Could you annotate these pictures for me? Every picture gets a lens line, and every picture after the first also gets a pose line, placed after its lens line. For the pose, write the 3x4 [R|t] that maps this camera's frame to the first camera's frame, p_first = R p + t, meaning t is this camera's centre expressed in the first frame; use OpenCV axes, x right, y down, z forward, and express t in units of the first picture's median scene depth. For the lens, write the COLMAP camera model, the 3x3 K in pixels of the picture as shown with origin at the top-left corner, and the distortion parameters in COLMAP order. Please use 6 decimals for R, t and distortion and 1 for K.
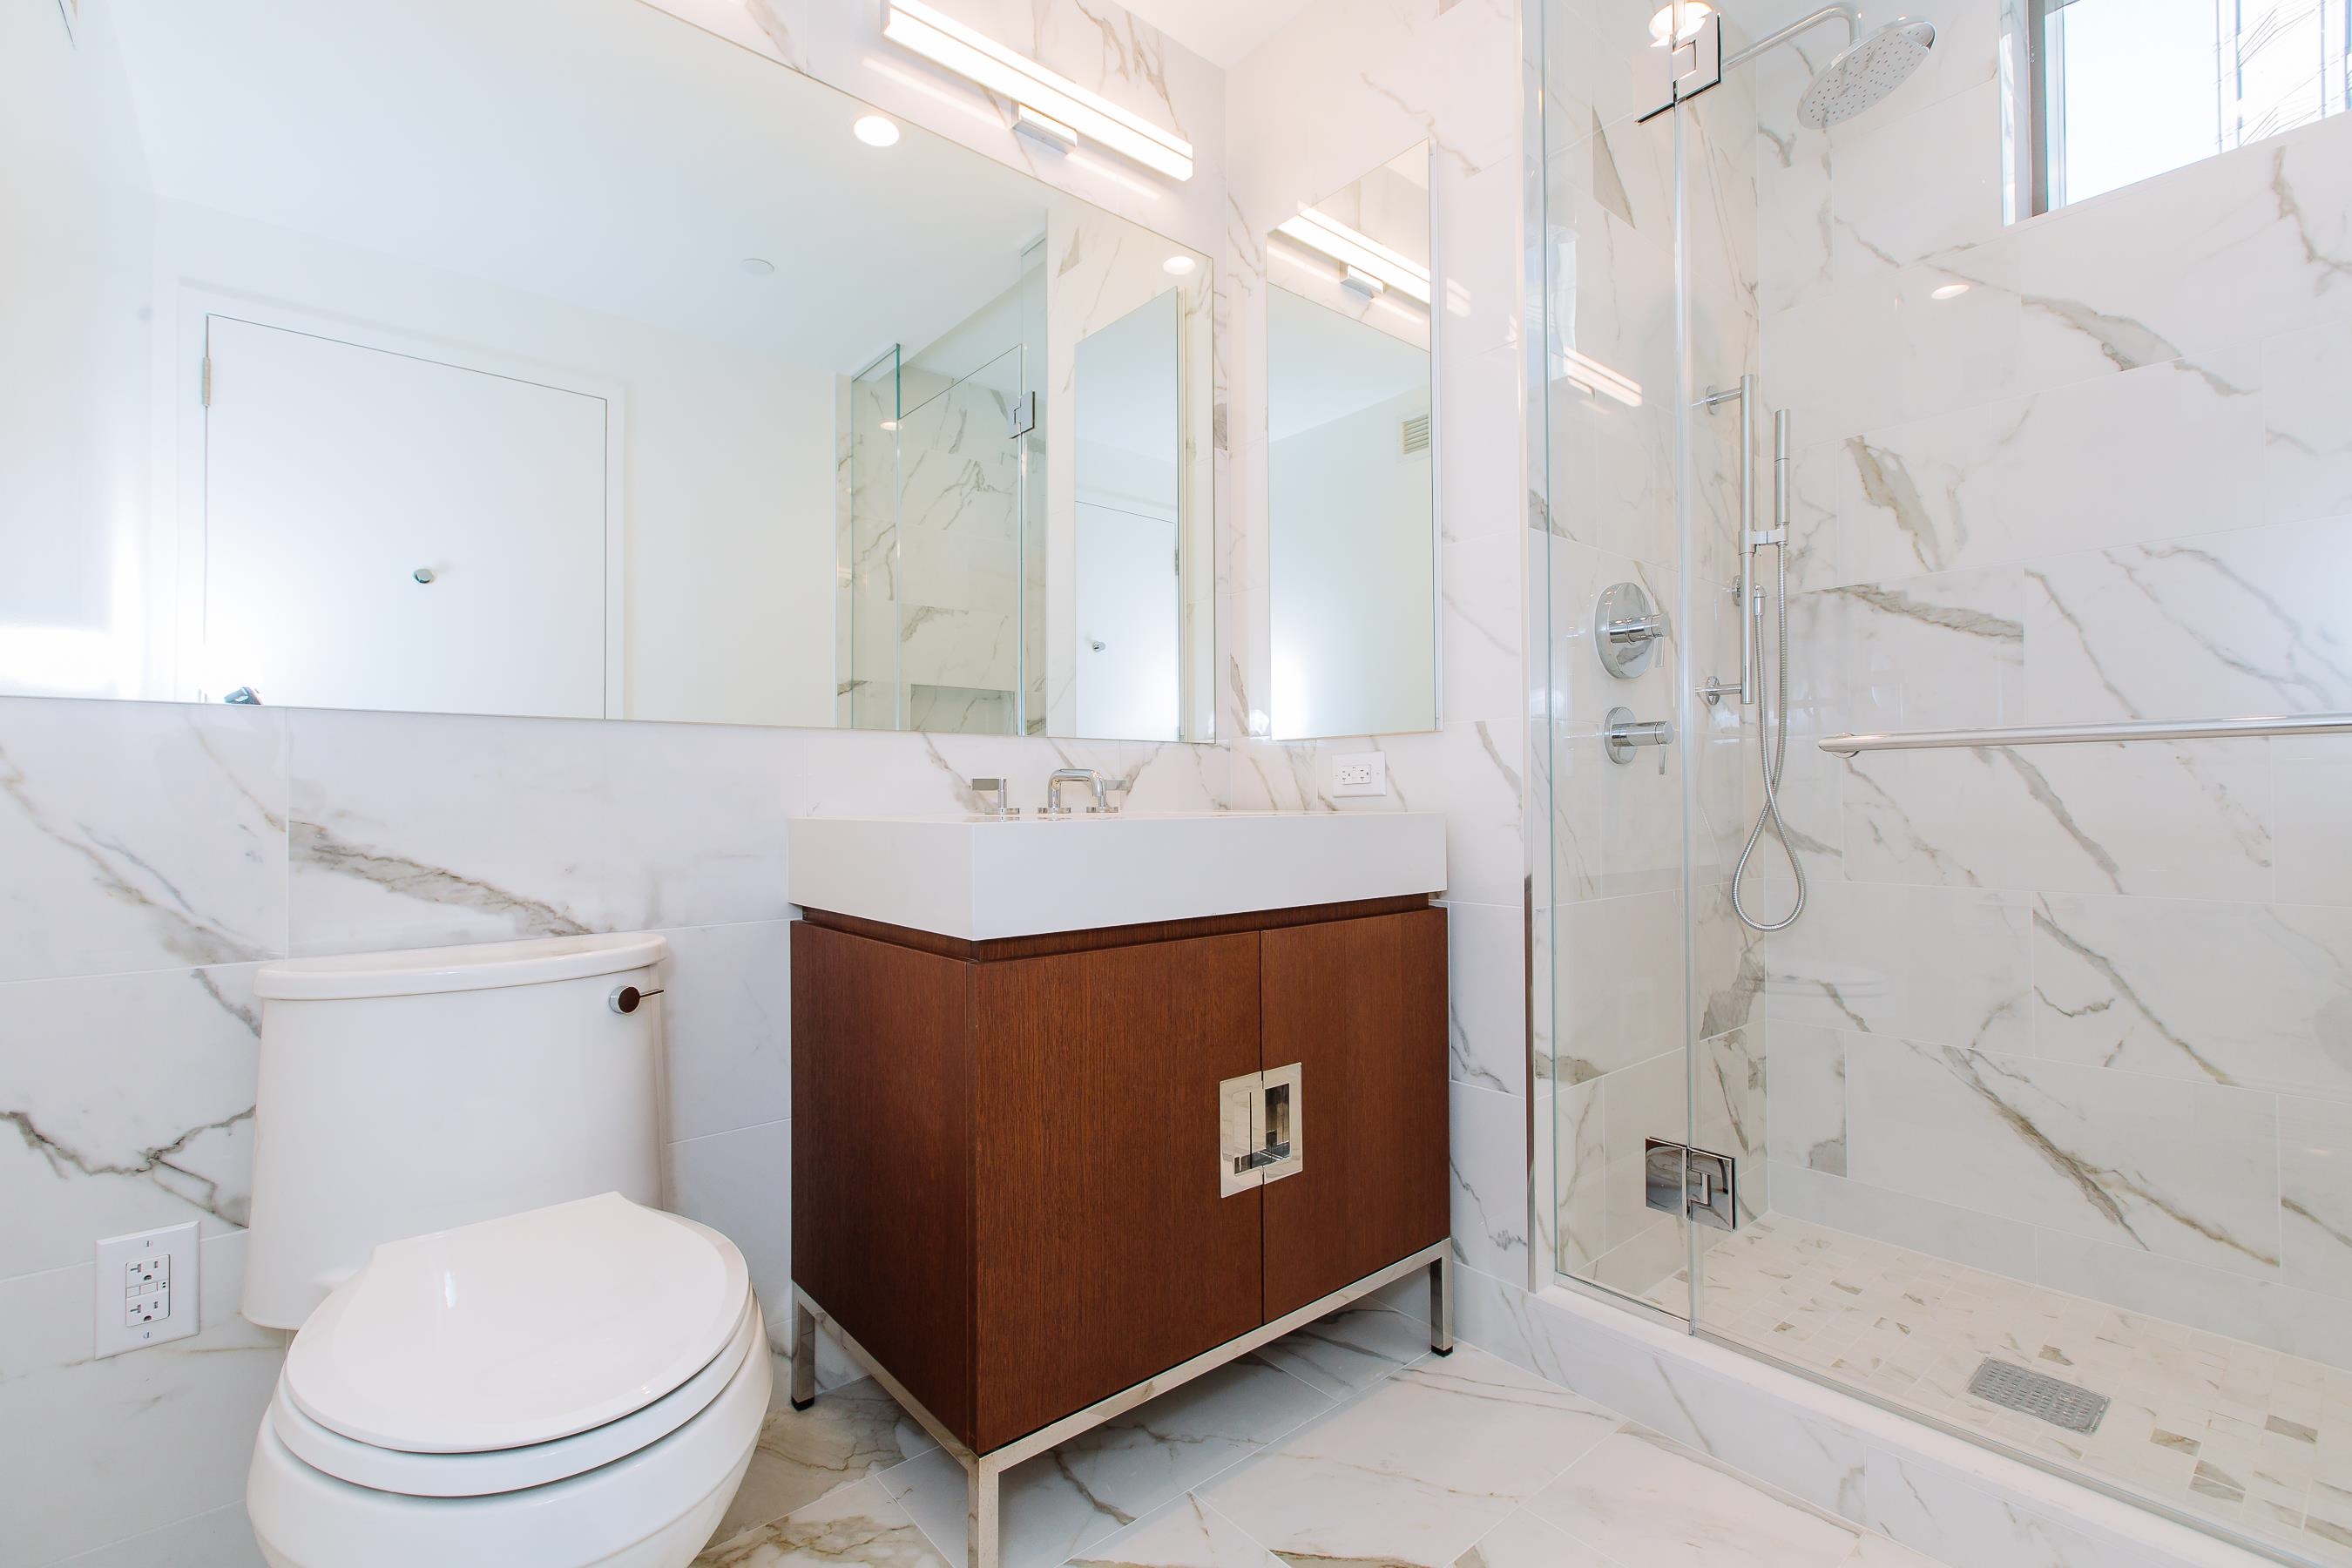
lens RADIAL K [[1071.1, 0, 1172.0], [0, 1071.1, 785.6], [0, 0, 1]] dist [0.006765, -0.001597]
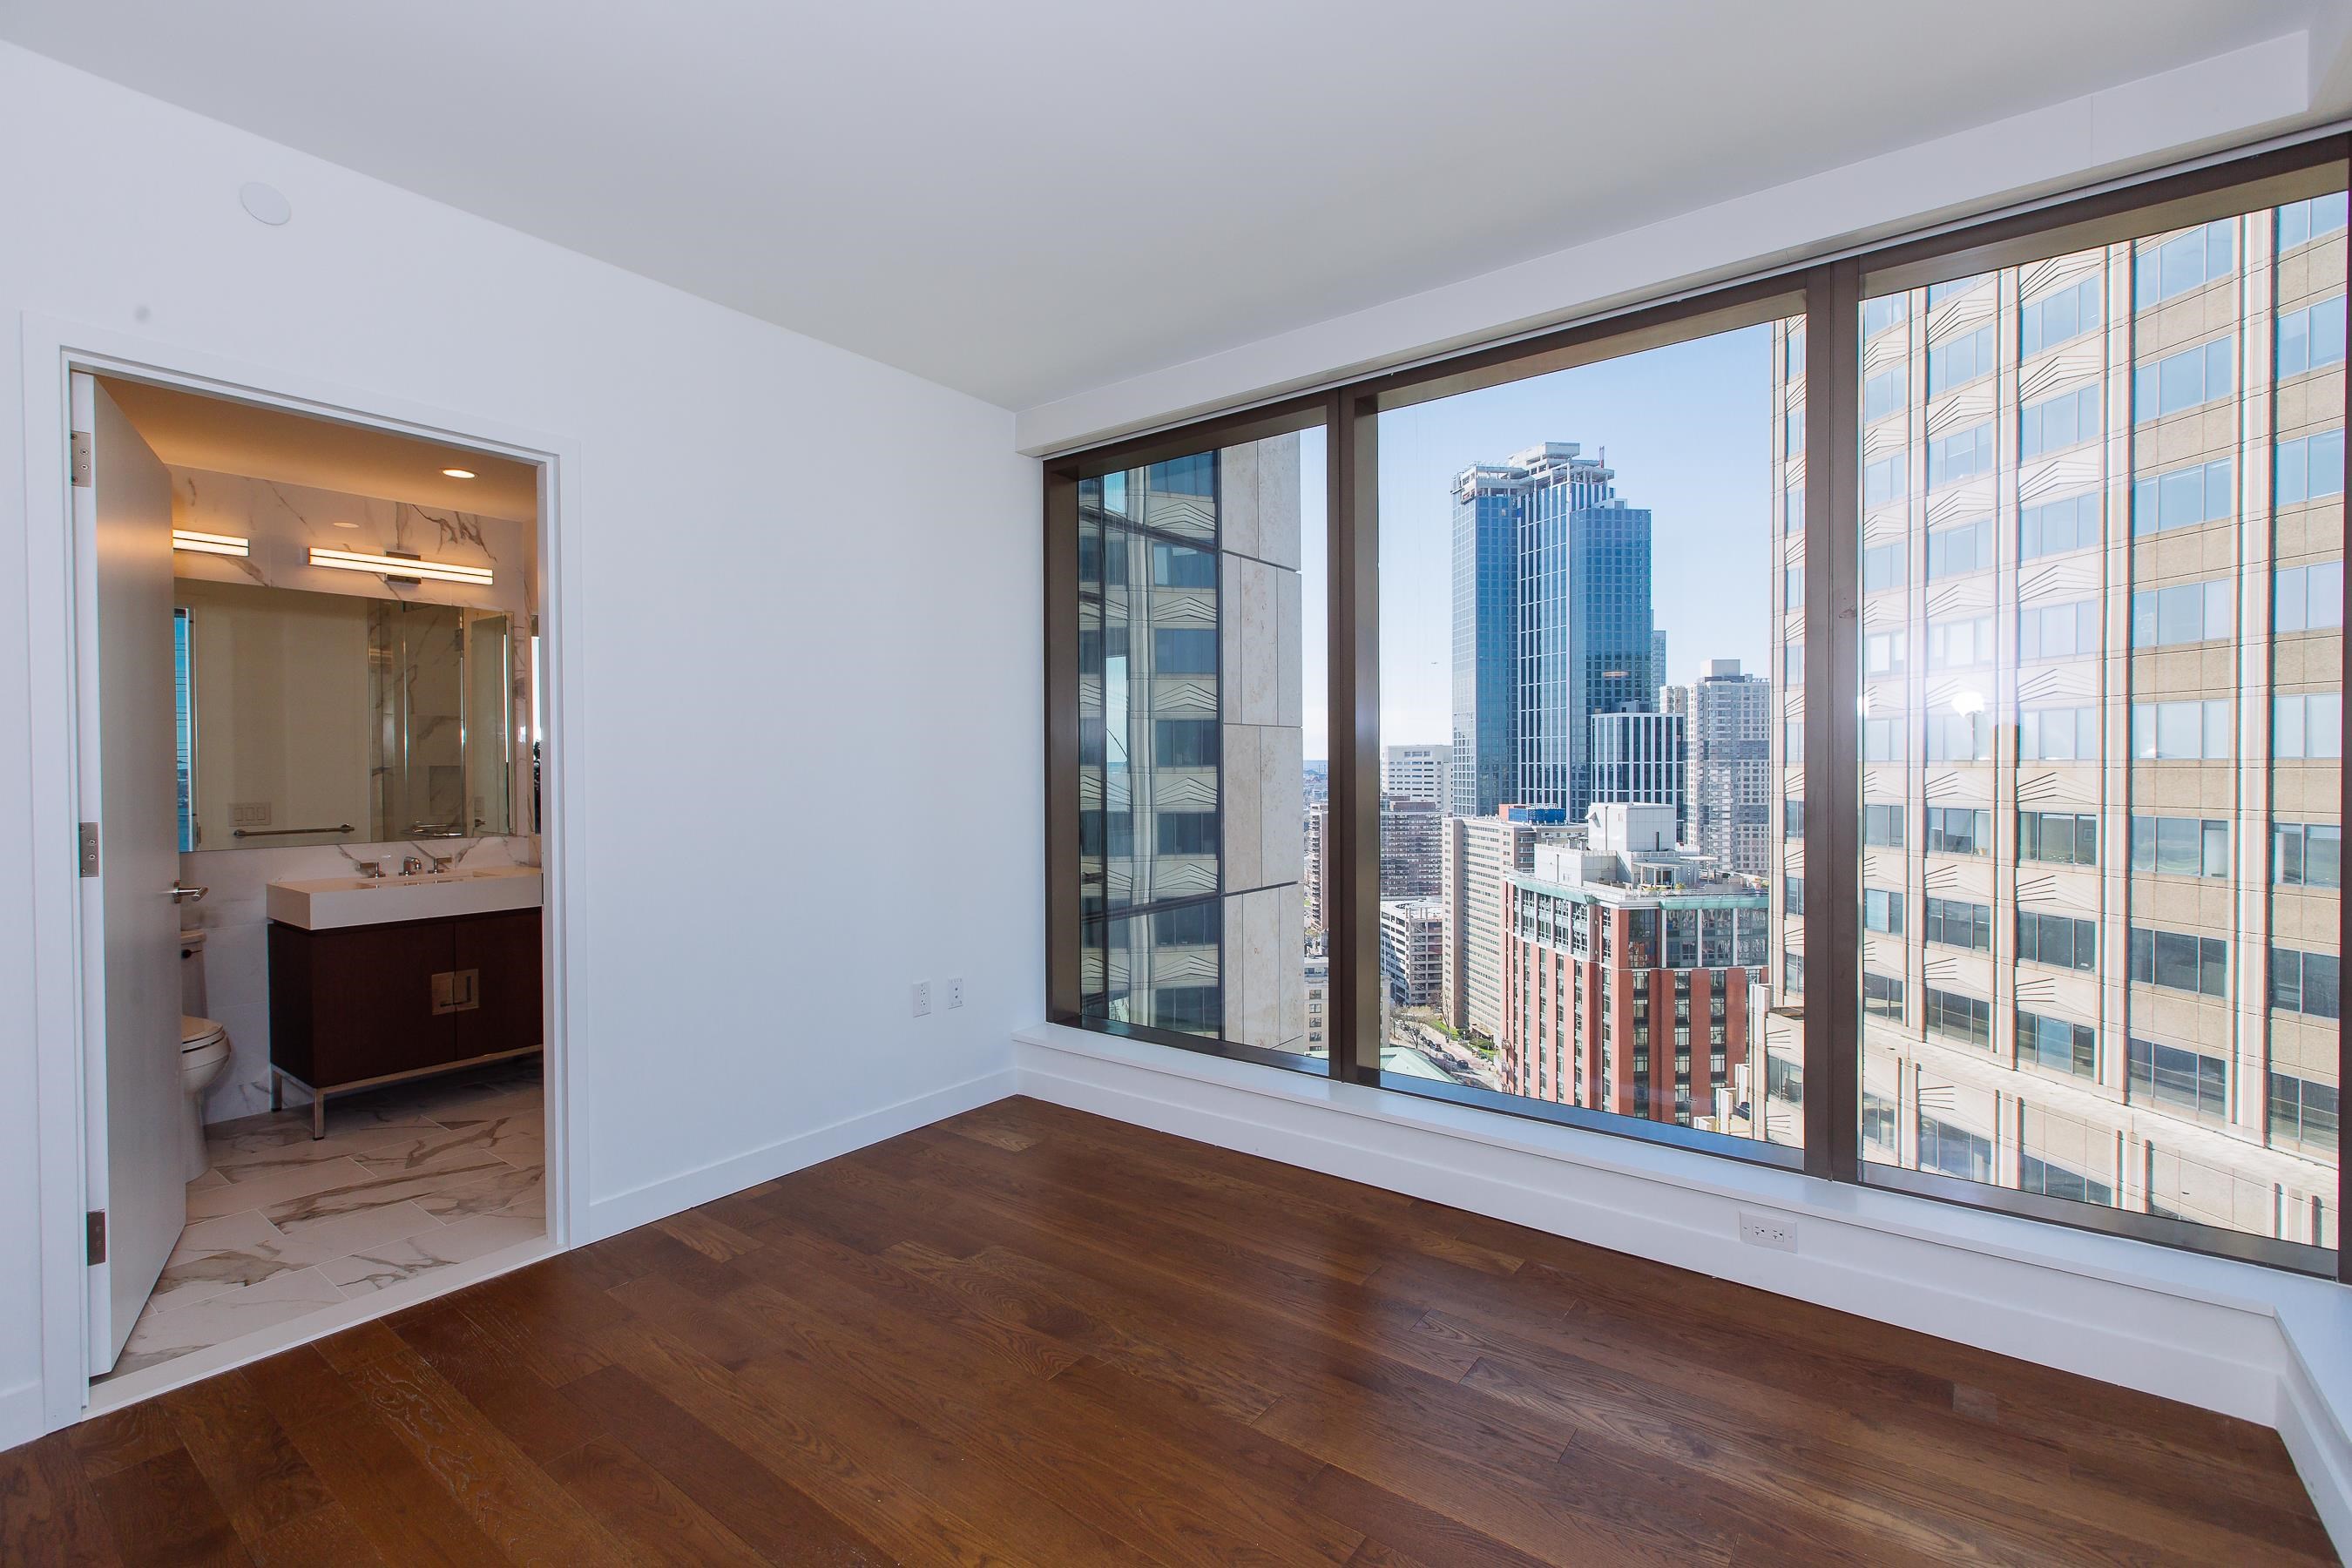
lens RADIAL K [[1071.1, 0, 1138.2], [0, 1071.1, 775.4], [0, 0, 1]] dist [0.006765, -0.001597]
pose [[0.977619, -0.005782, 0.210305, 1.028532], [0.003126, 0.999911, 0.012960, -0.229292], [-0.210361, -0.012012, 0.977550, -1.758952]]
